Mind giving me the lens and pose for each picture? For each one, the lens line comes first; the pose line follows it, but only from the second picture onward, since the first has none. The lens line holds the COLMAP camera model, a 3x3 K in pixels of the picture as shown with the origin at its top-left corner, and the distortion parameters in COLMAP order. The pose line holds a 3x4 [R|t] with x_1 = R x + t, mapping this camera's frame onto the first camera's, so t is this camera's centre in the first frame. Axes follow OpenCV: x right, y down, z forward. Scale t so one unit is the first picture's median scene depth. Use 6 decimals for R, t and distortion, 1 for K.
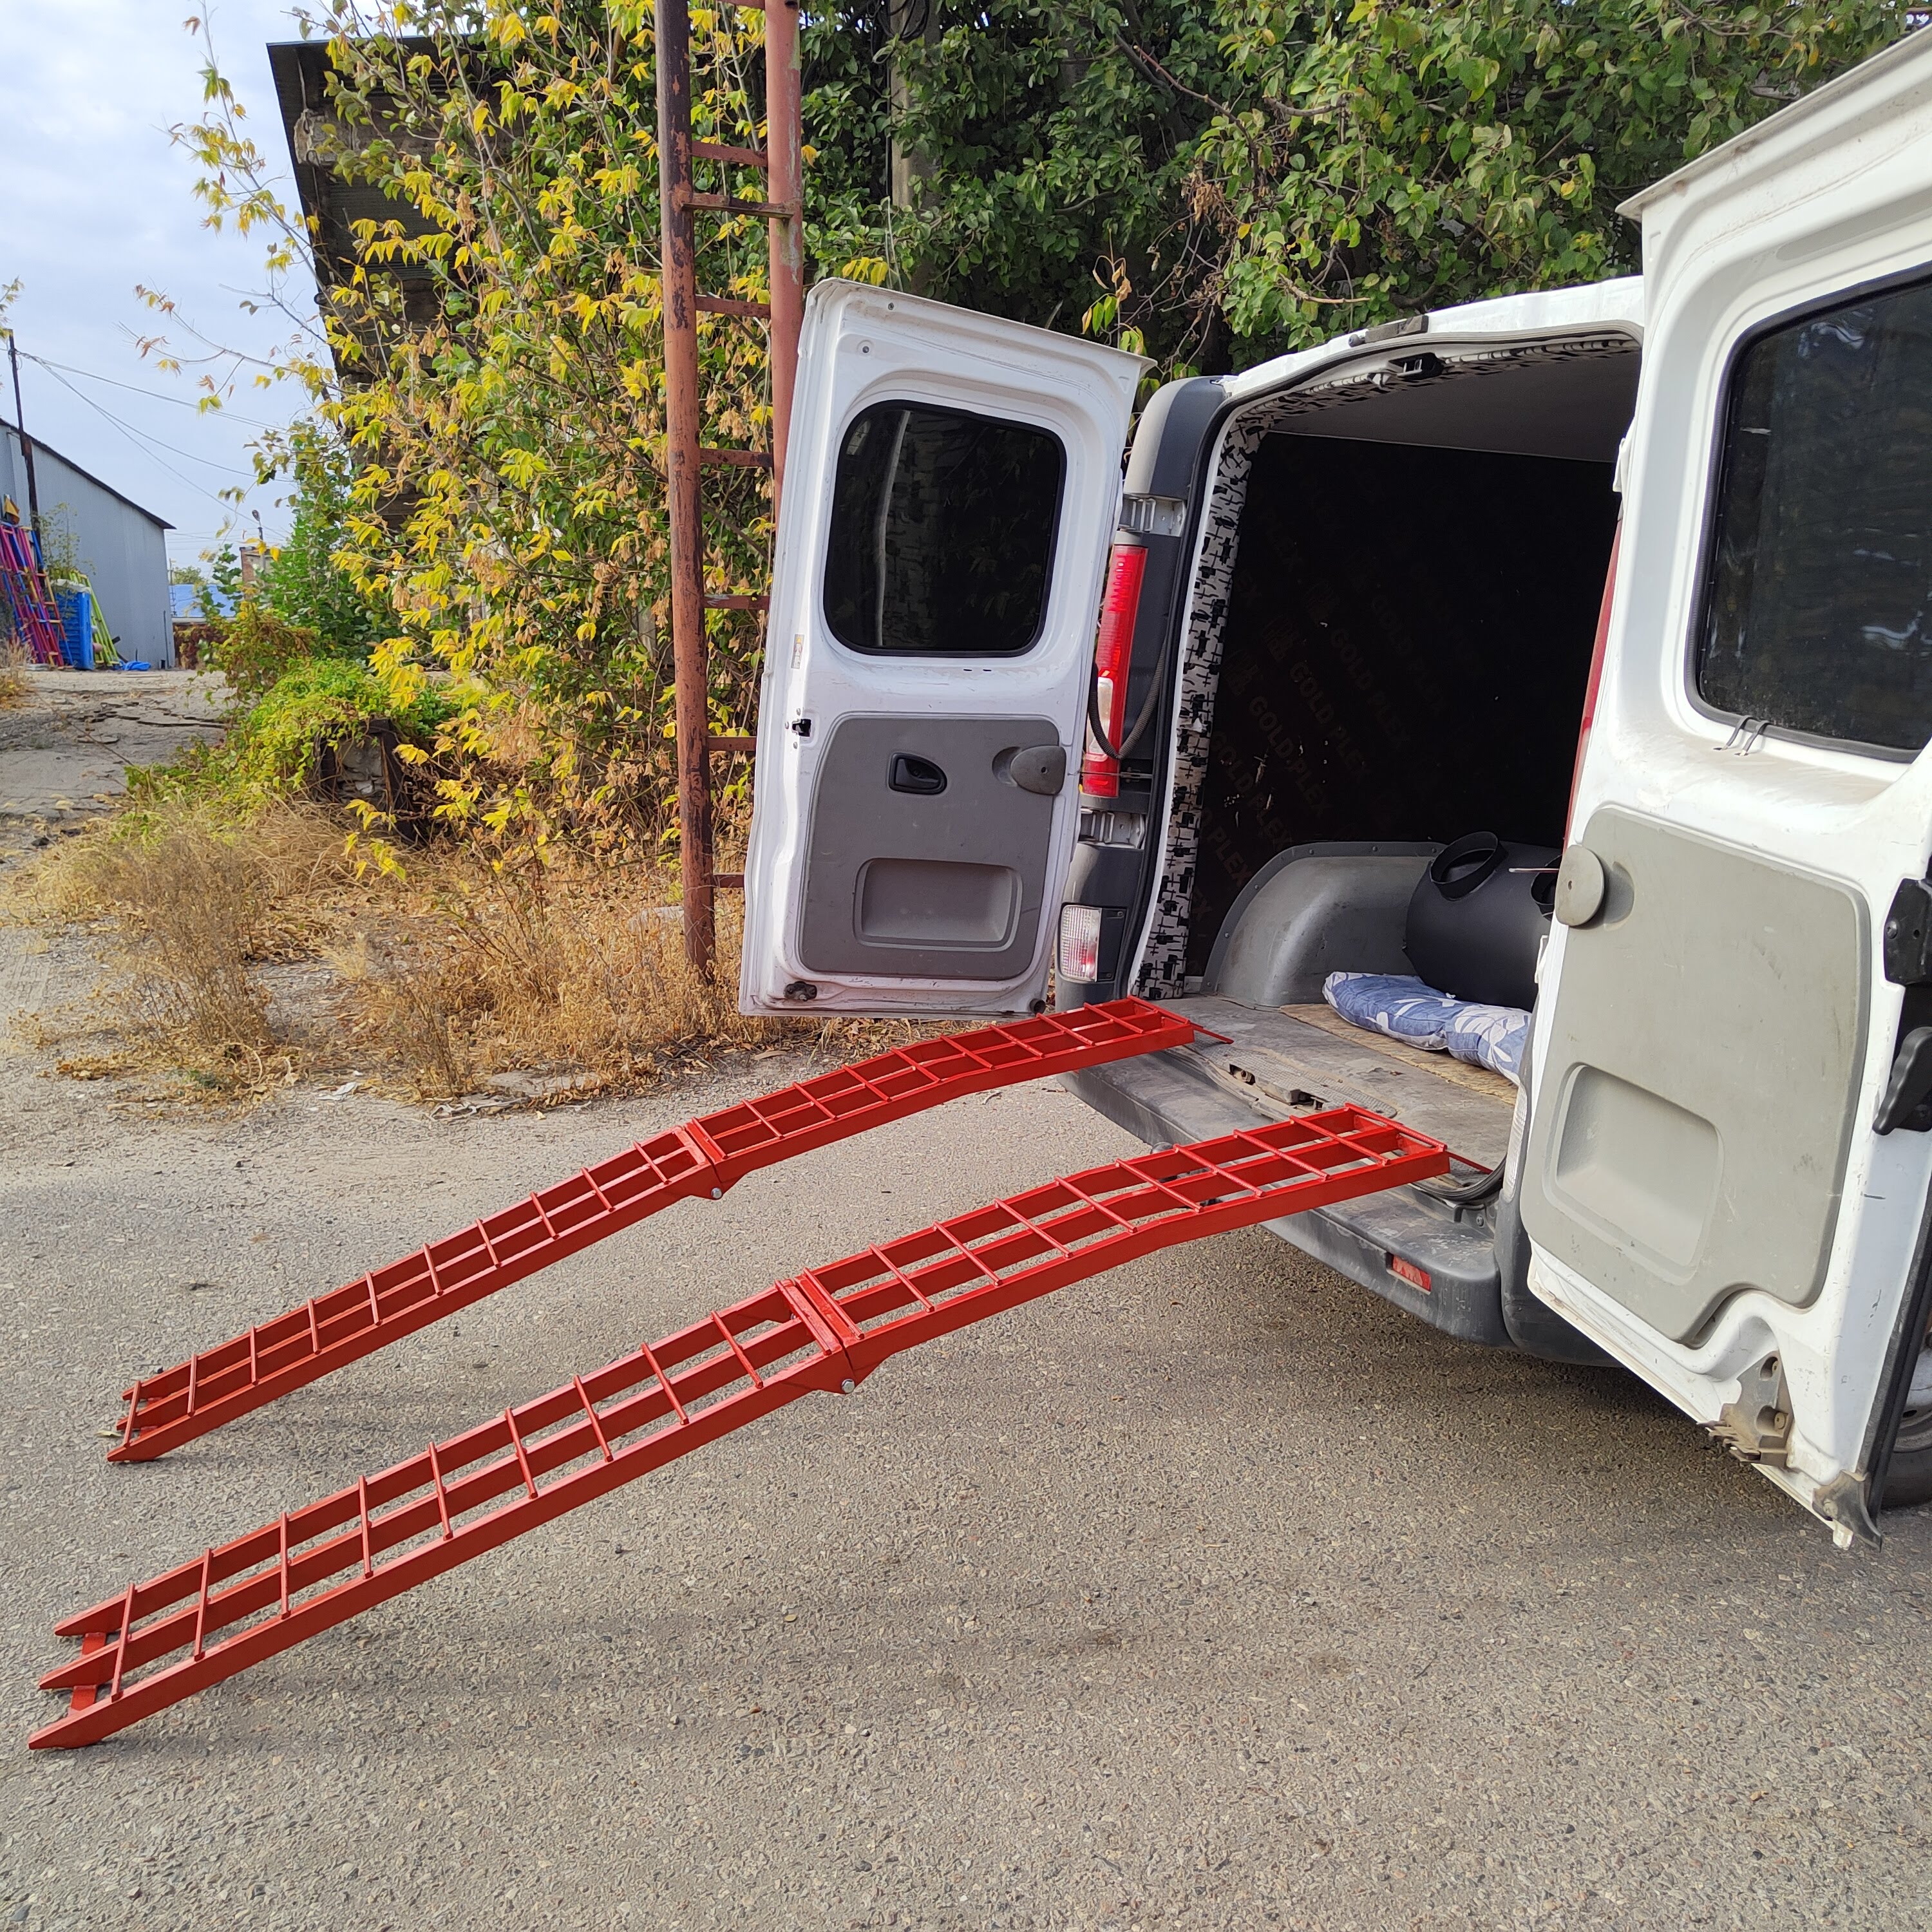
lens RADIAL K [[1731.0, 0, 966.0], [0, 1731.0, 966.0], [0, 0, 1]] dist [0.033513, -0.019790]
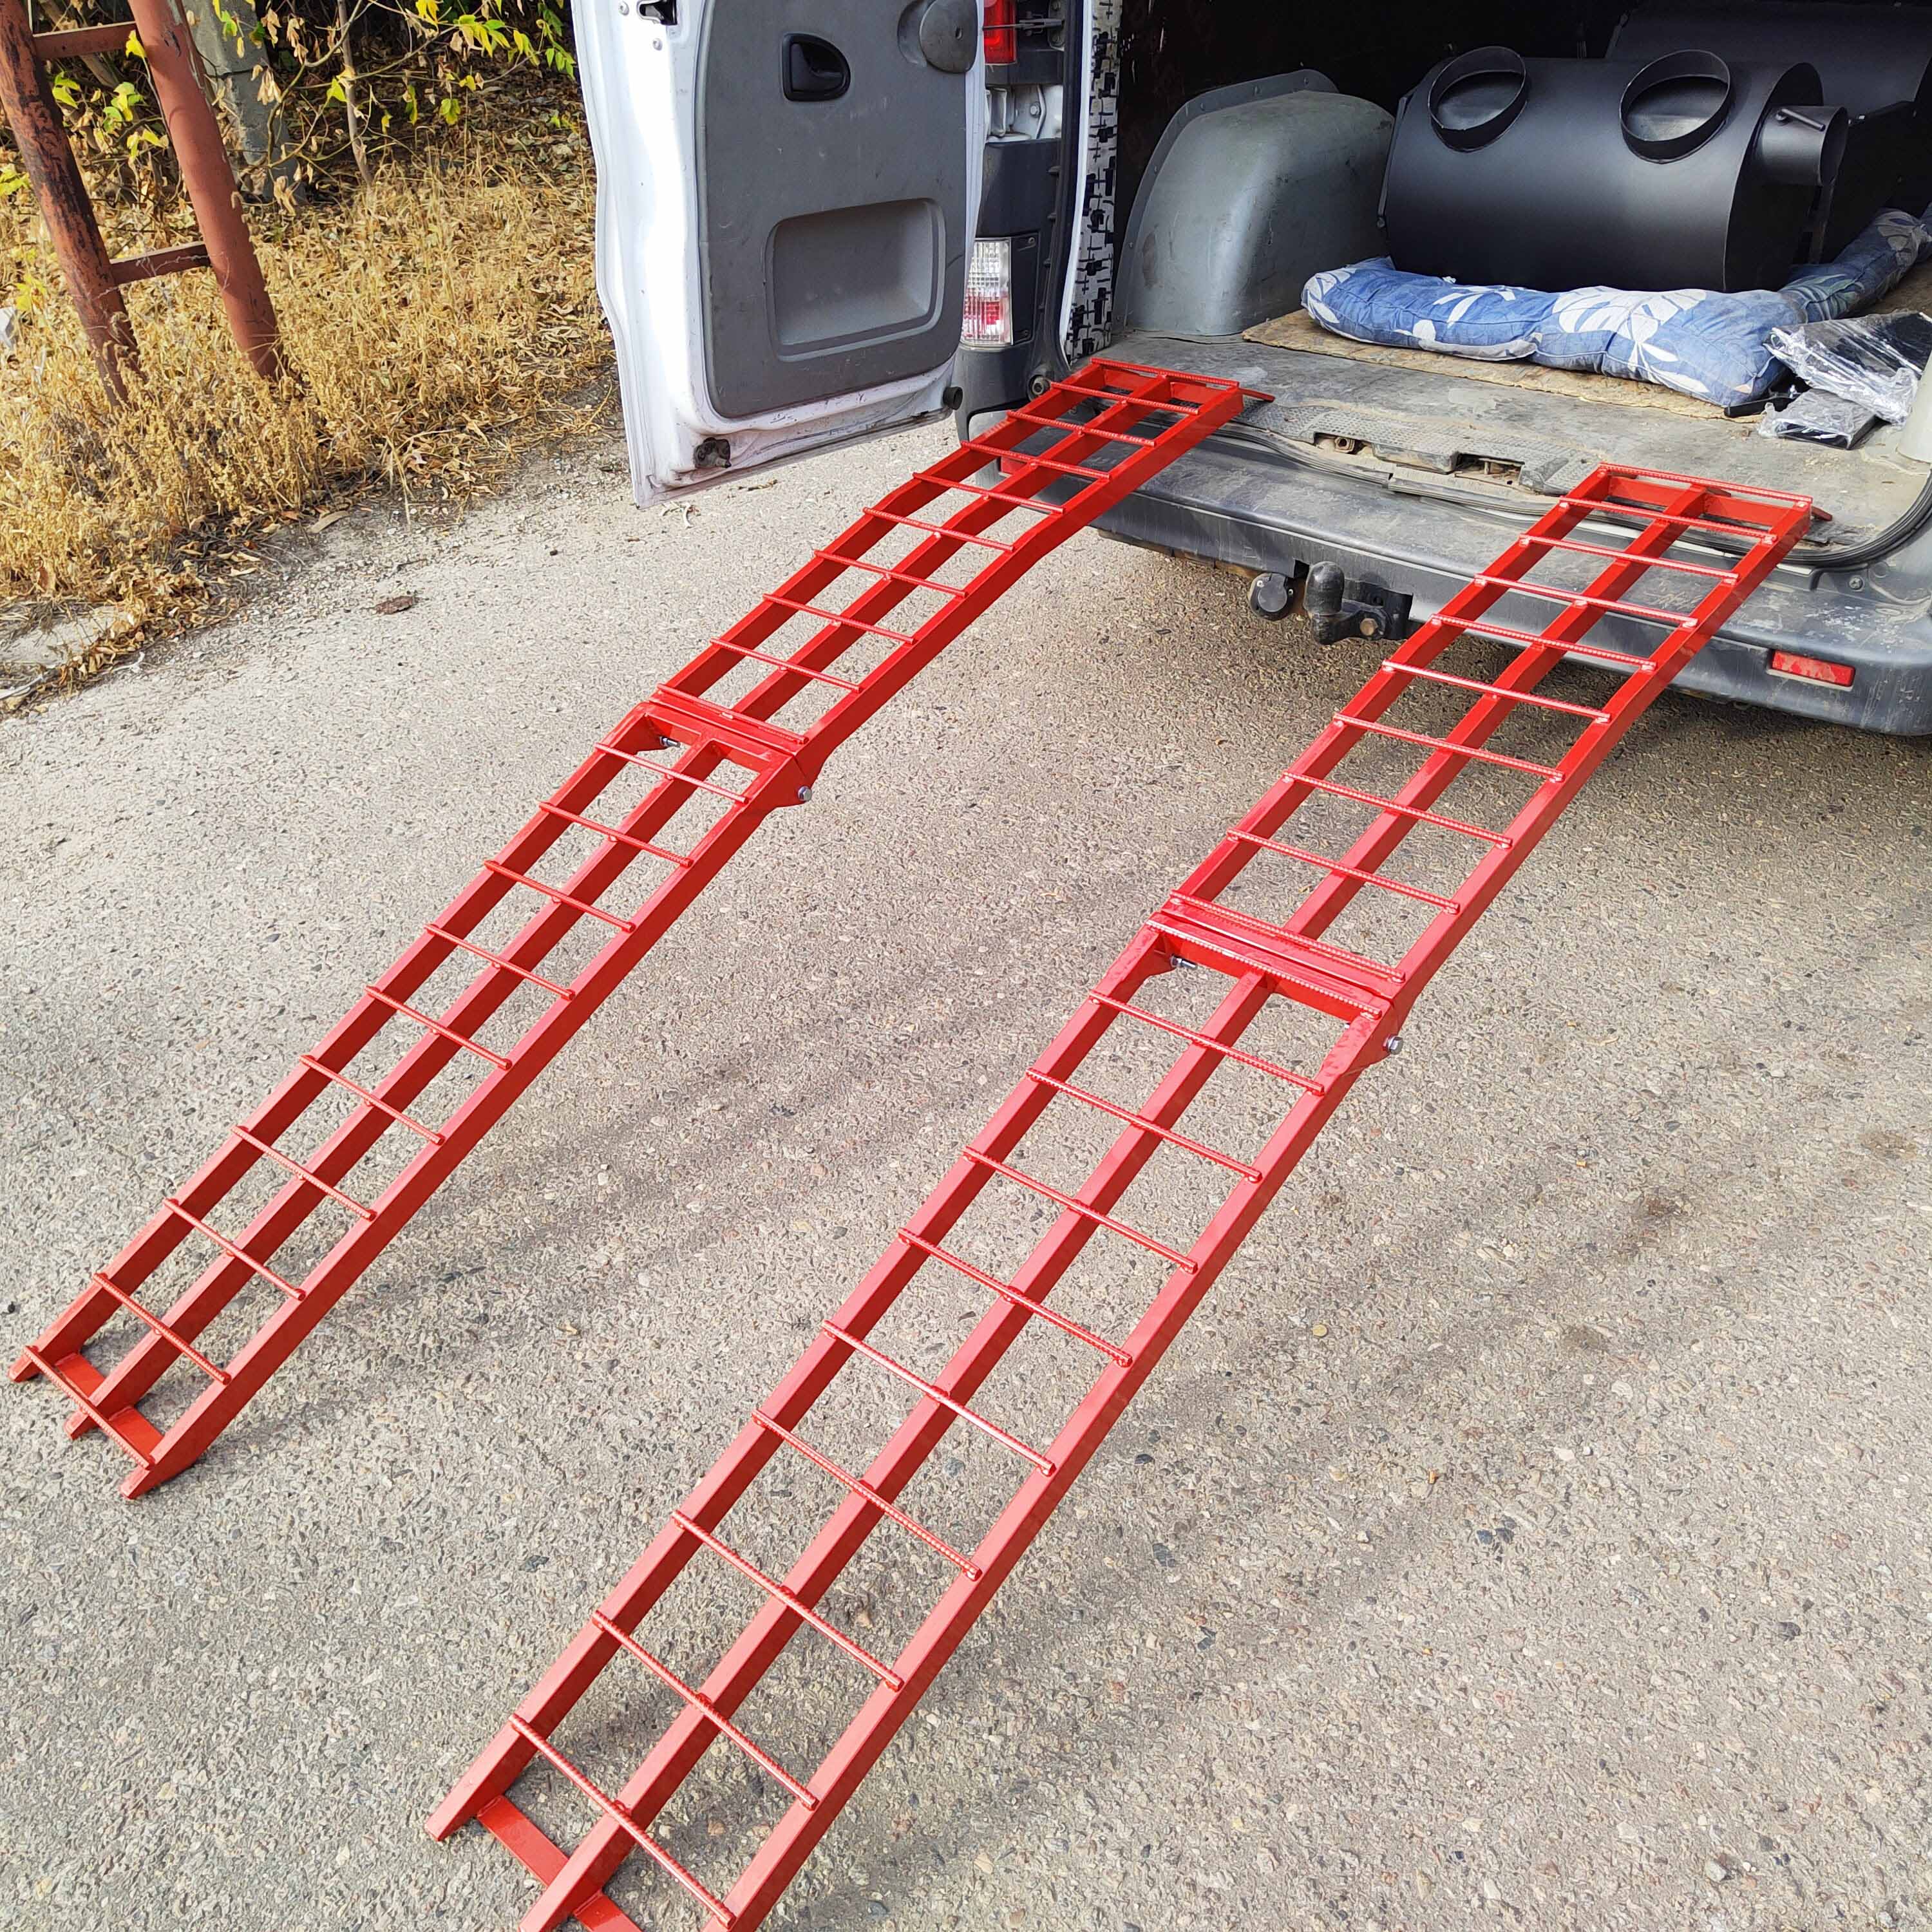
lens RADIAL K [[1758.1, 0, 966.0], [0, 1758.1, 966.0], [0, 0, 1]] dist [0.000700, 0.010800]
pose [[0.878049, -0.321757, 0.354262, -0.304610], [0.156420, 0.892546, 0.422960, -0.078022], [-0.452285, -0.315966, 0.834029, 0.318405]]
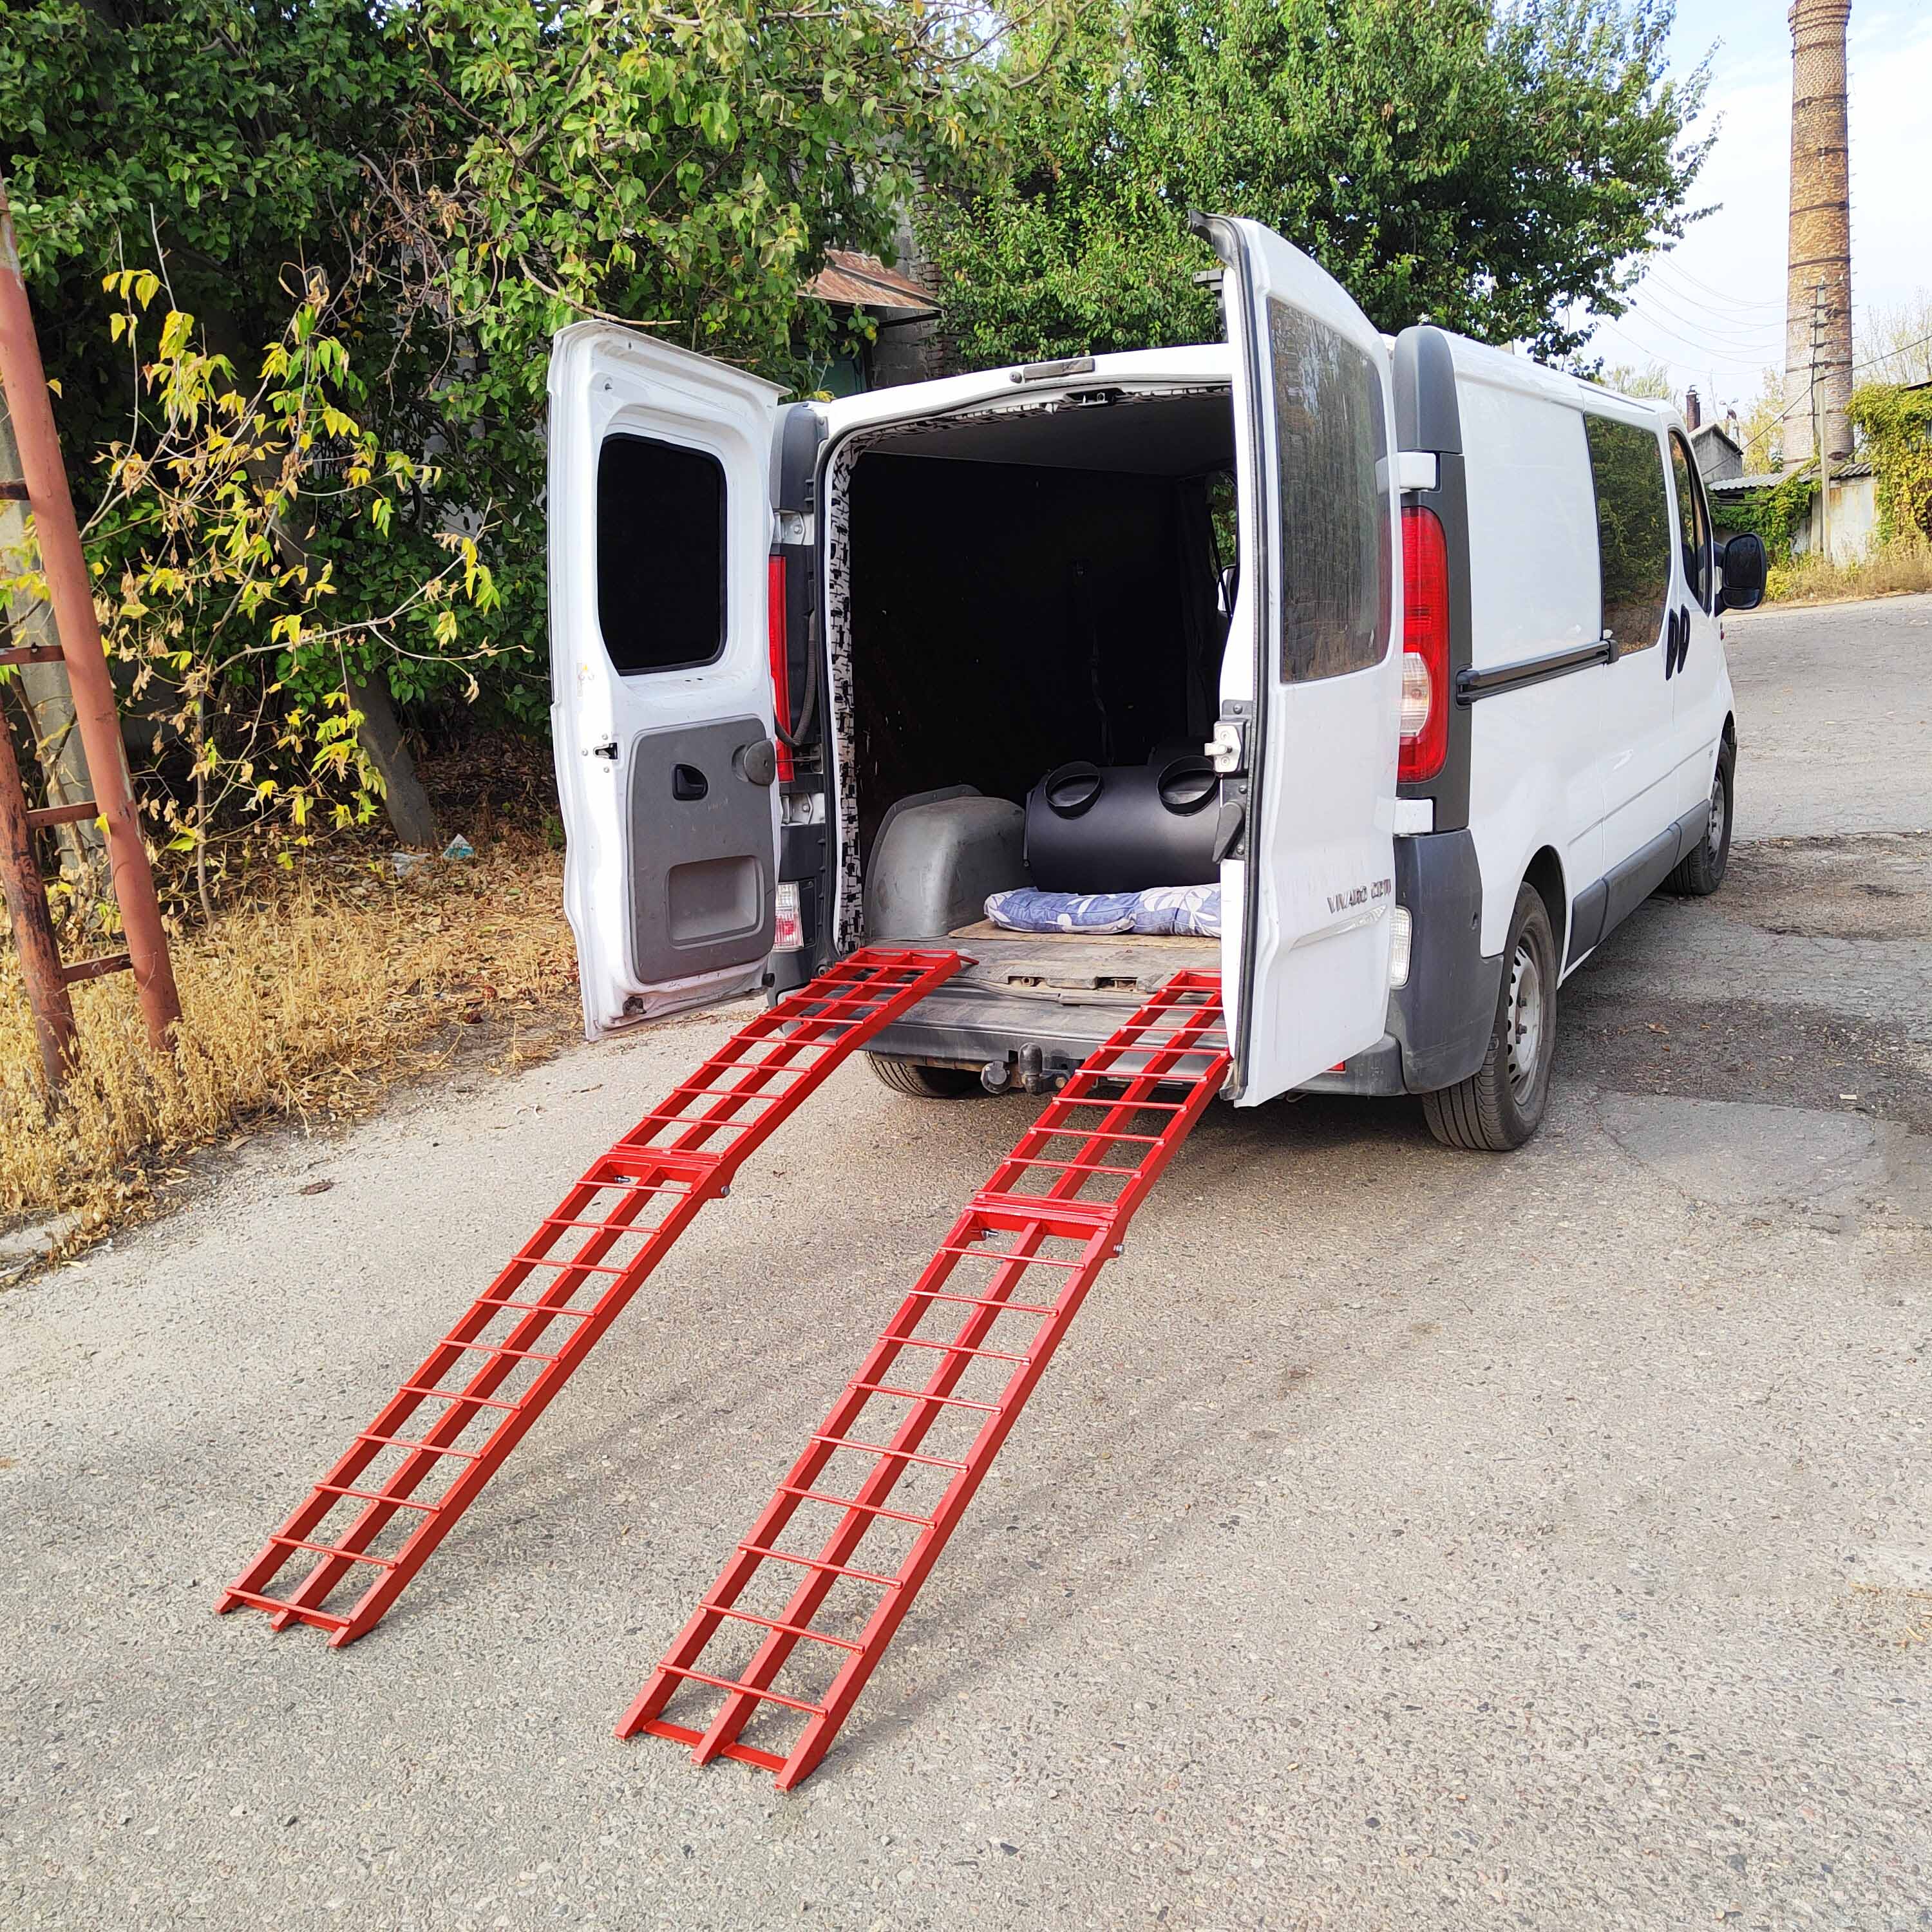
lens RADIAL K [[1749.2, 0, 966.0], [0, 1749.2, 966.0], [0, 0, 1]] dist [0.101707, -0.261258]
pose [[0.761001, -0.211282, 0.613381, -0.564646], [0.208543, 0.974969, 0.077101, -0.046315], [-0.614318, 0.069242, 0.786014, 0.052756]]
